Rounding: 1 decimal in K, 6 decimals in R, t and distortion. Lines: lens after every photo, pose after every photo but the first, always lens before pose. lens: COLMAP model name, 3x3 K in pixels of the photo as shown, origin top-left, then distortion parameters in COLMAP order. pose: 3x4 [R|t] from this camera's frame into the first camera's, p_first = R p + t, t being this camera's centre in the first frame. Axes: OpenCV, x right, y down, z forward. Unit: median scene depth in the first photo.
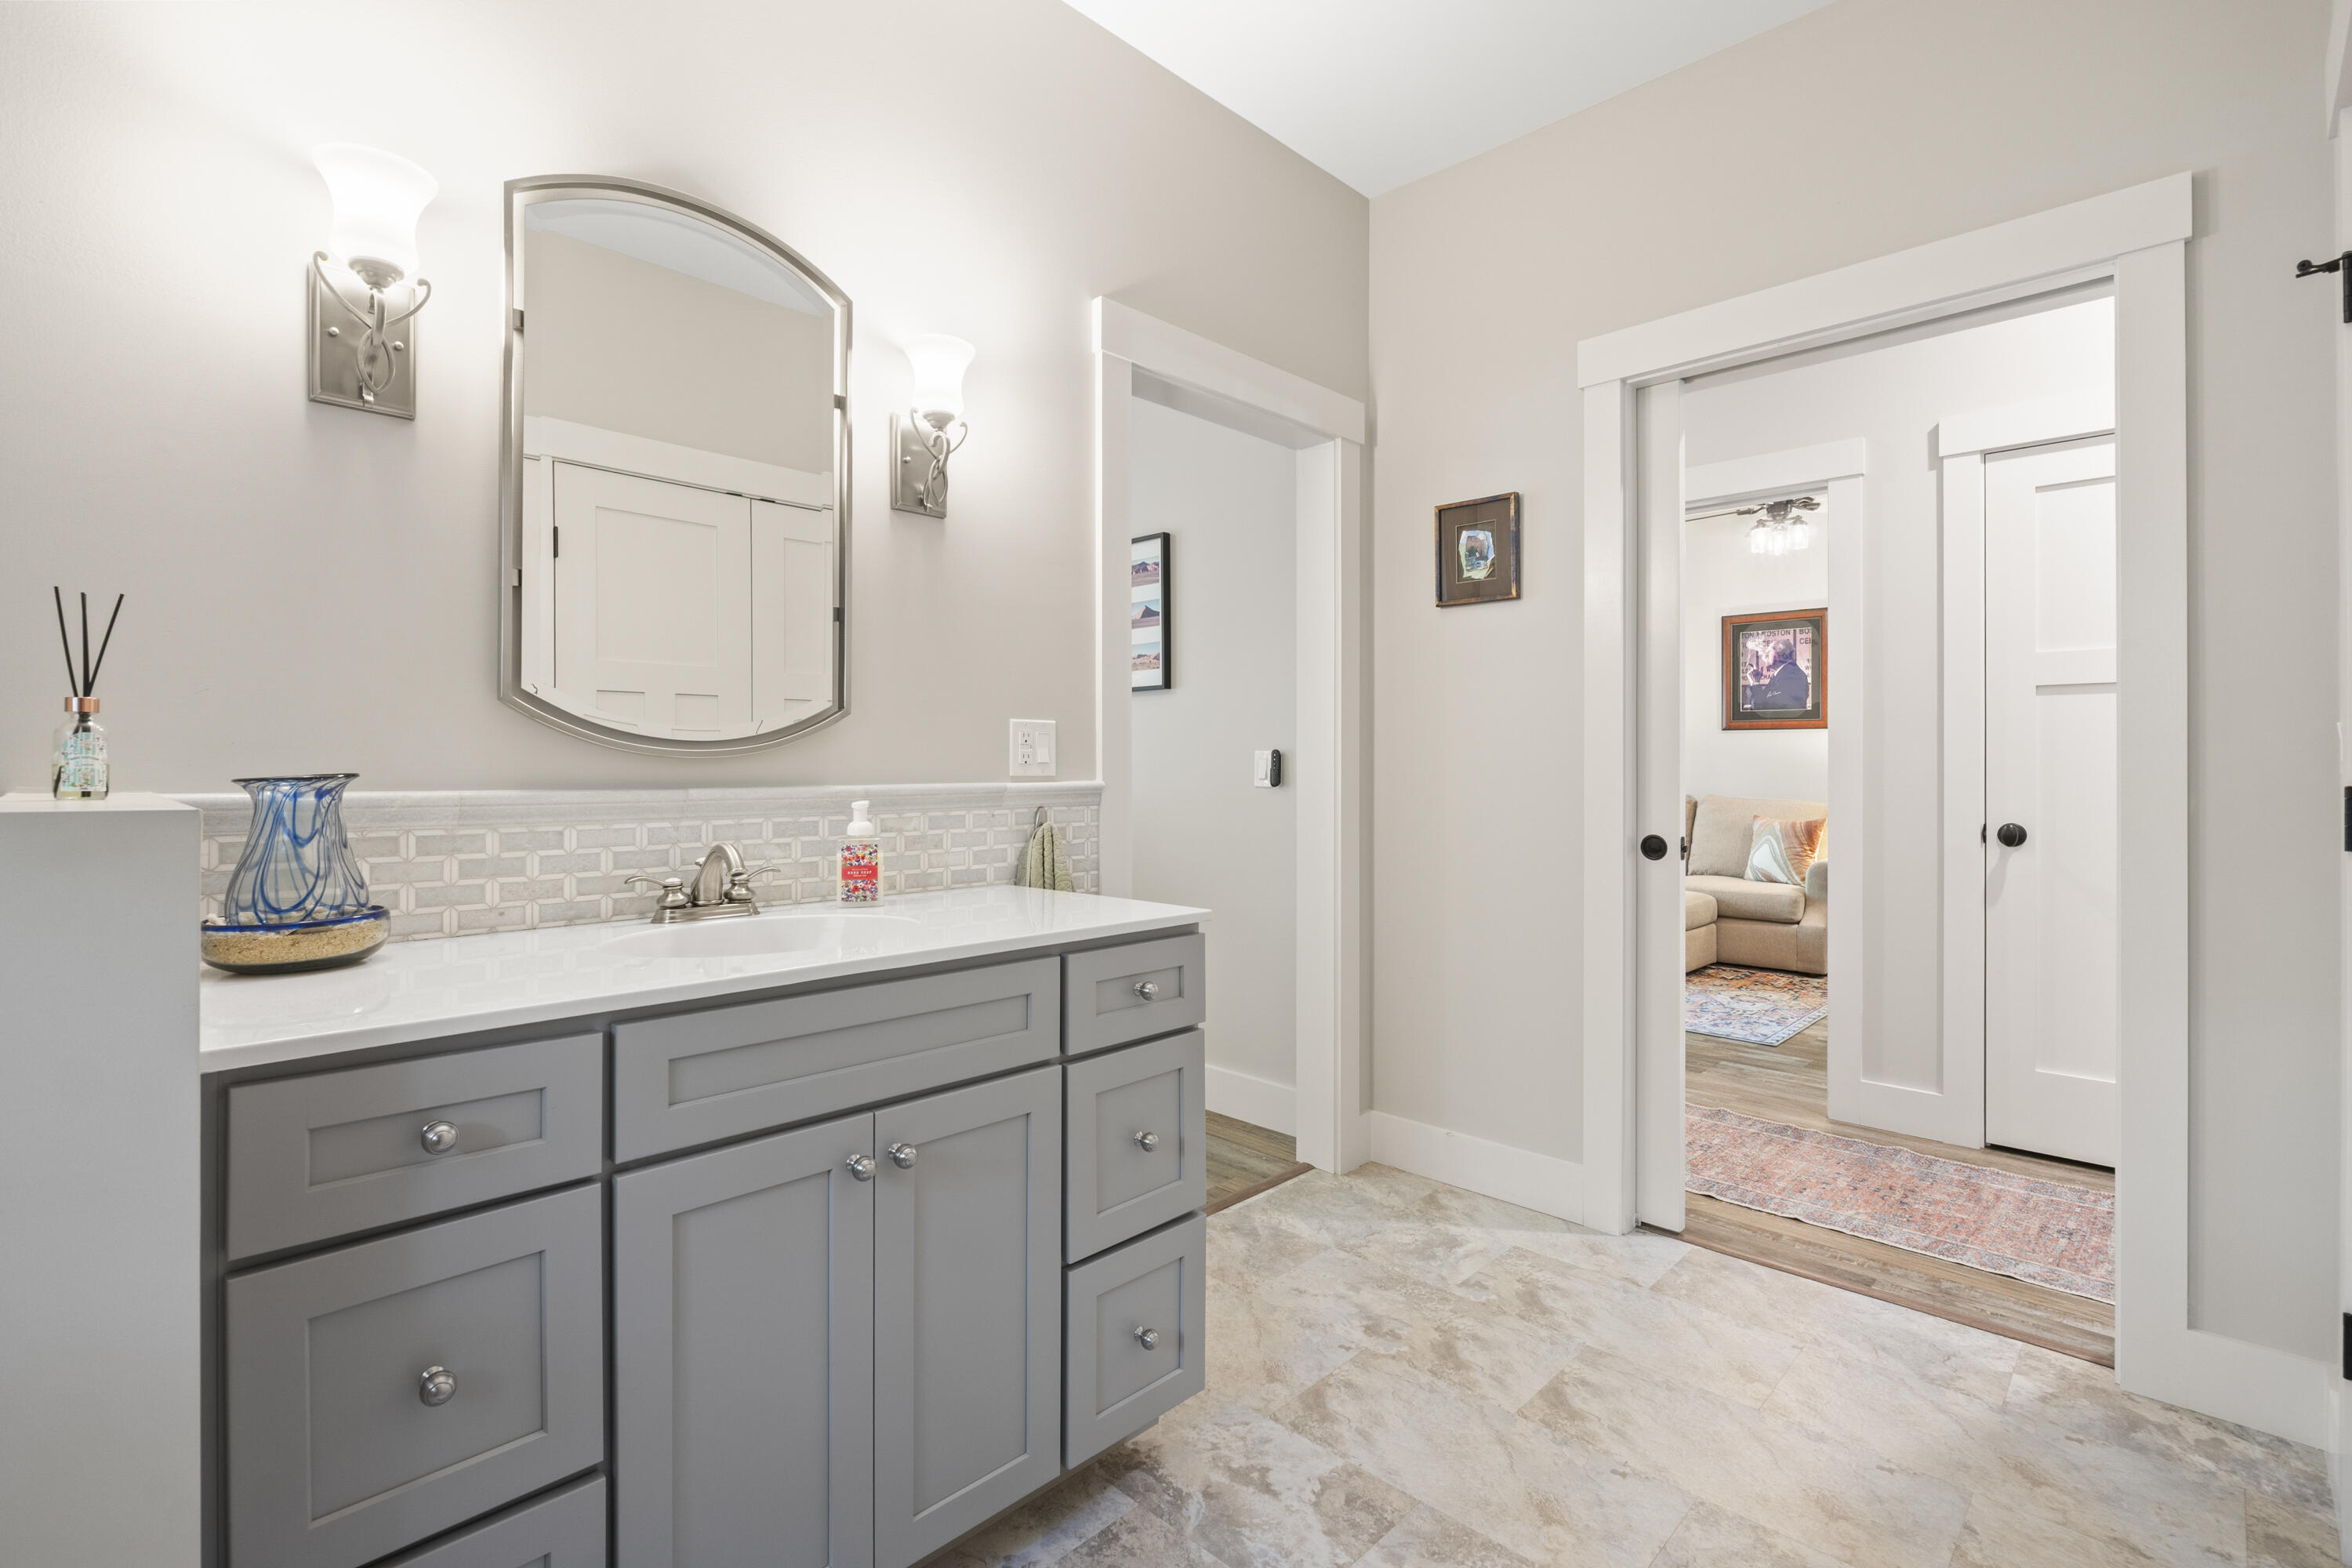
lens RADIAL K [[1086.0, 0, 1166.4], [0, 1086.0, 763.8], [0, 0, 1]] dist [-0.005322, 0.000835]
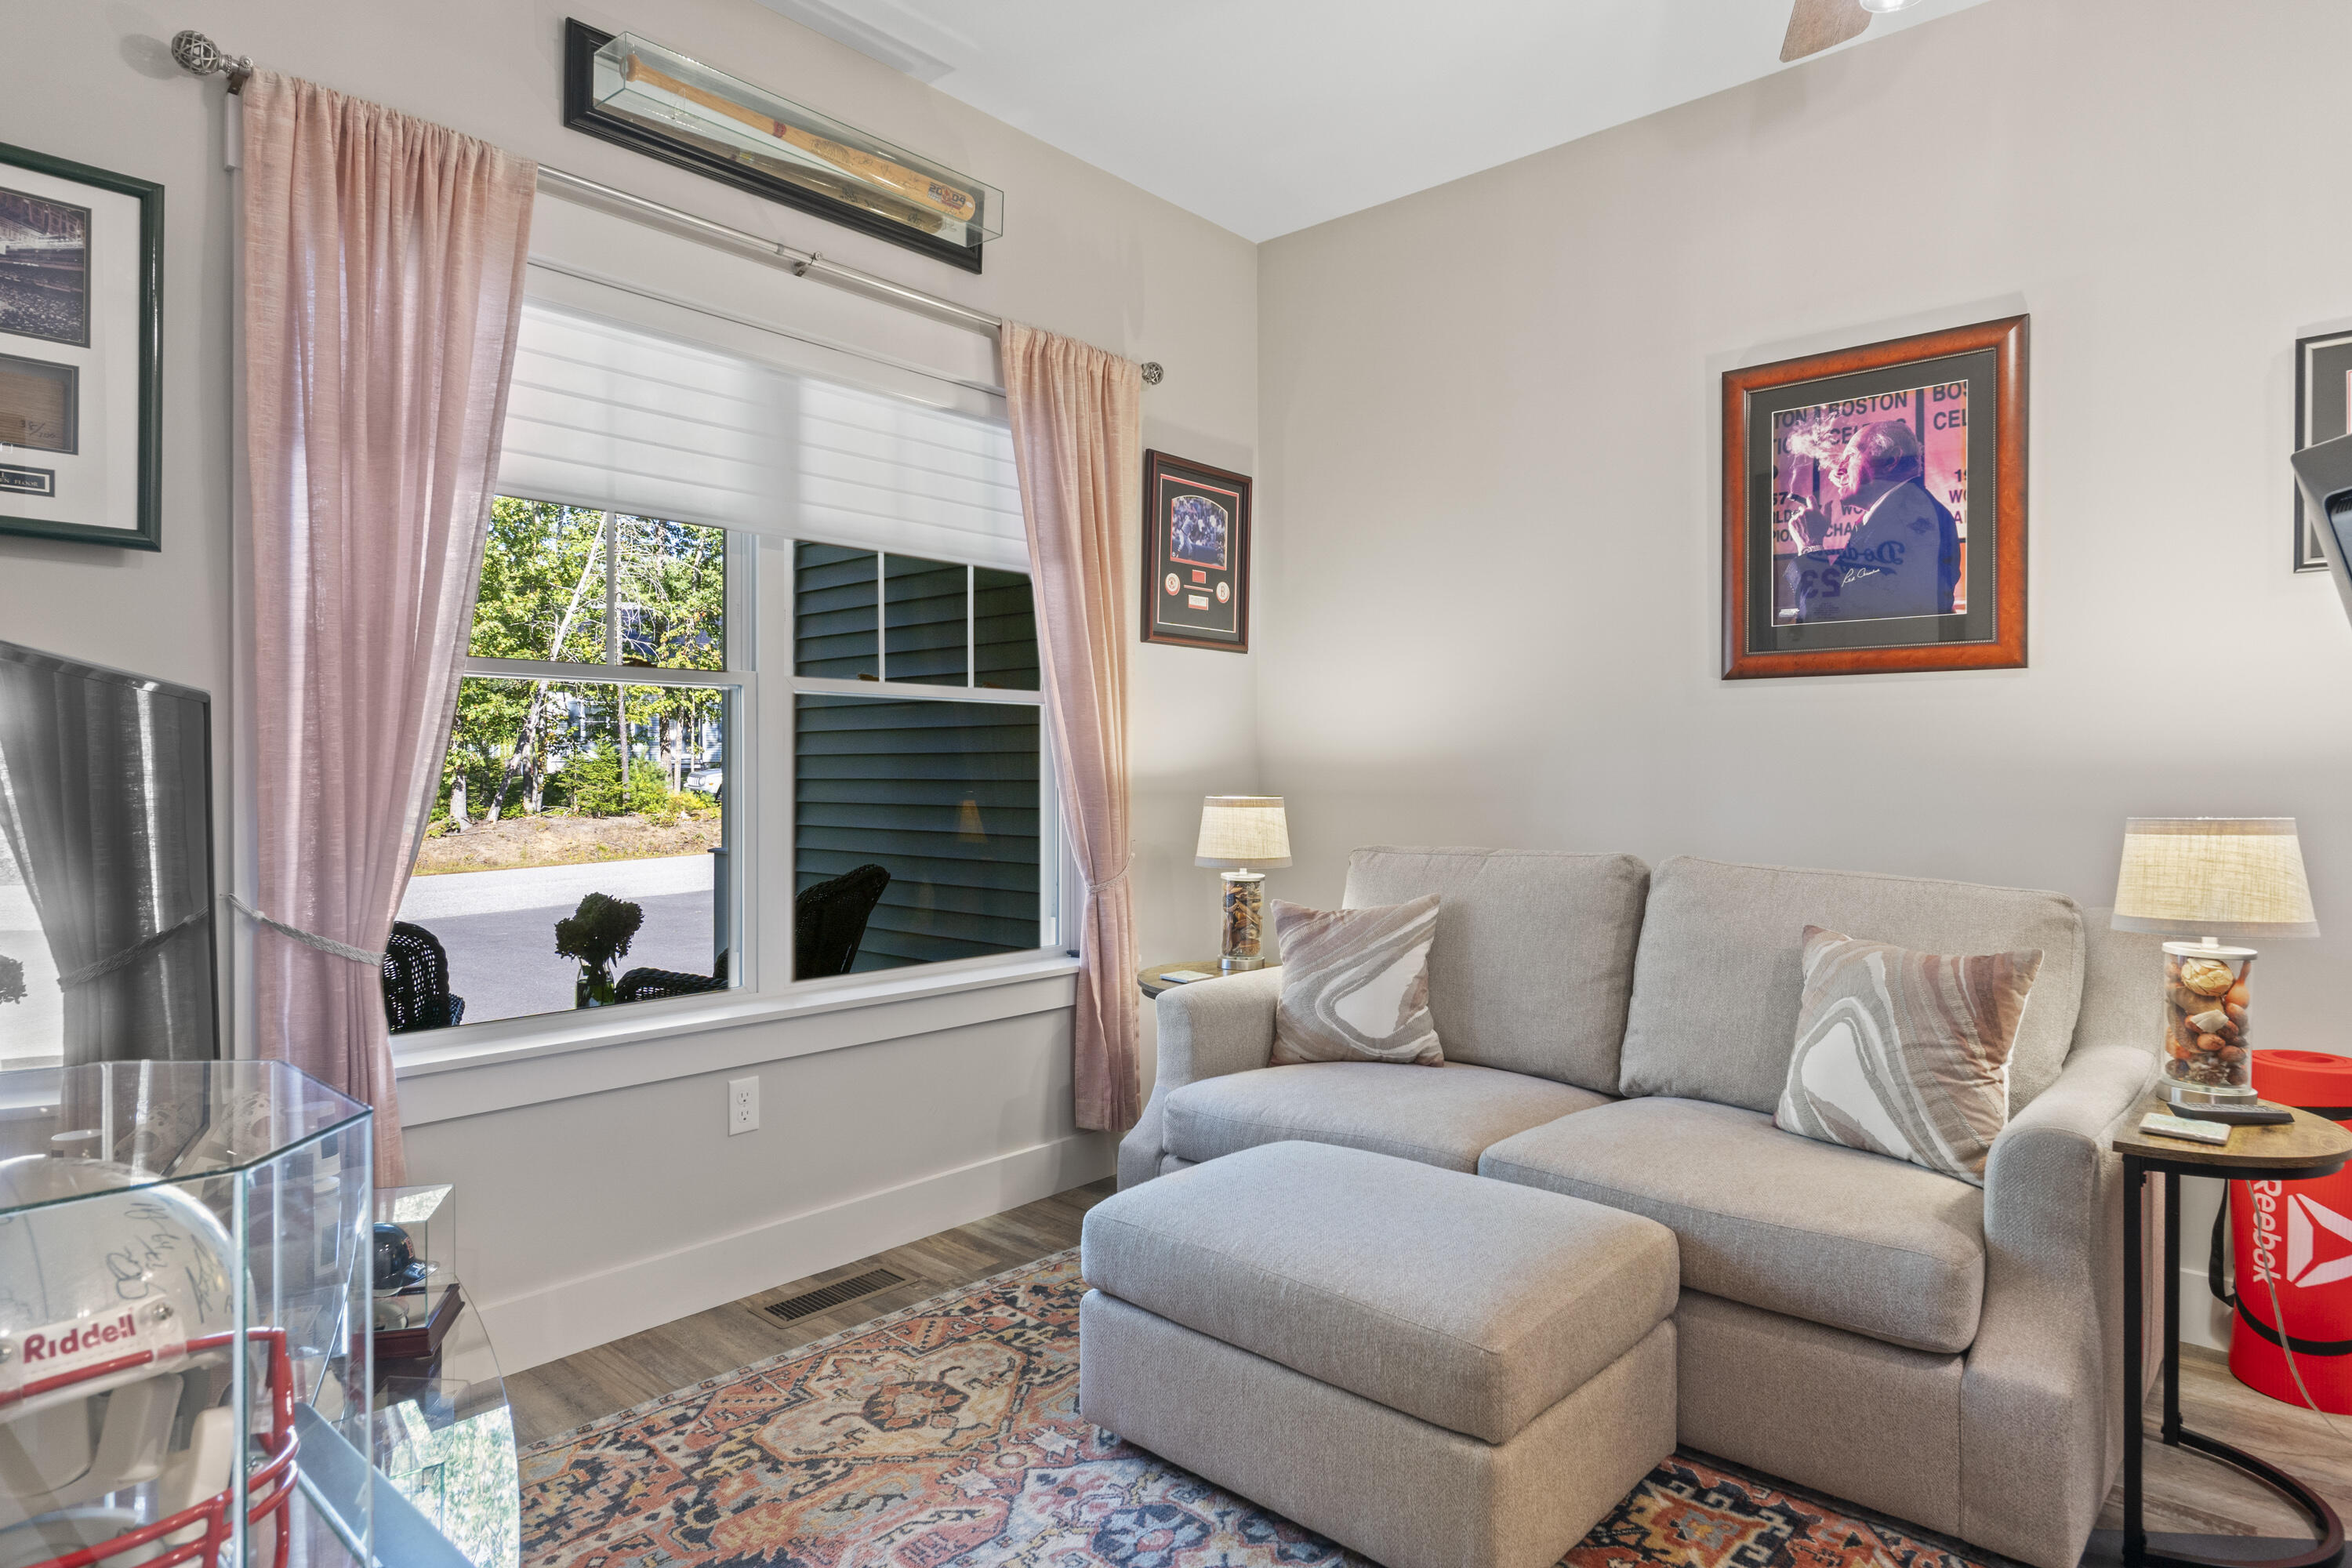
lens RADIAL K [[1288.4, 0, 1174.4], [0, 1288.4, 782.3], [0, 0, 1]] dist [0.001841, 0.000267]
pose [[0.999293, -0.002287, 0.037535, 0.320588], [0.001998, 0.999968, 0.007752, 0.000763], [-0.037552, -0.007671, 0.999265, 0.588493]]
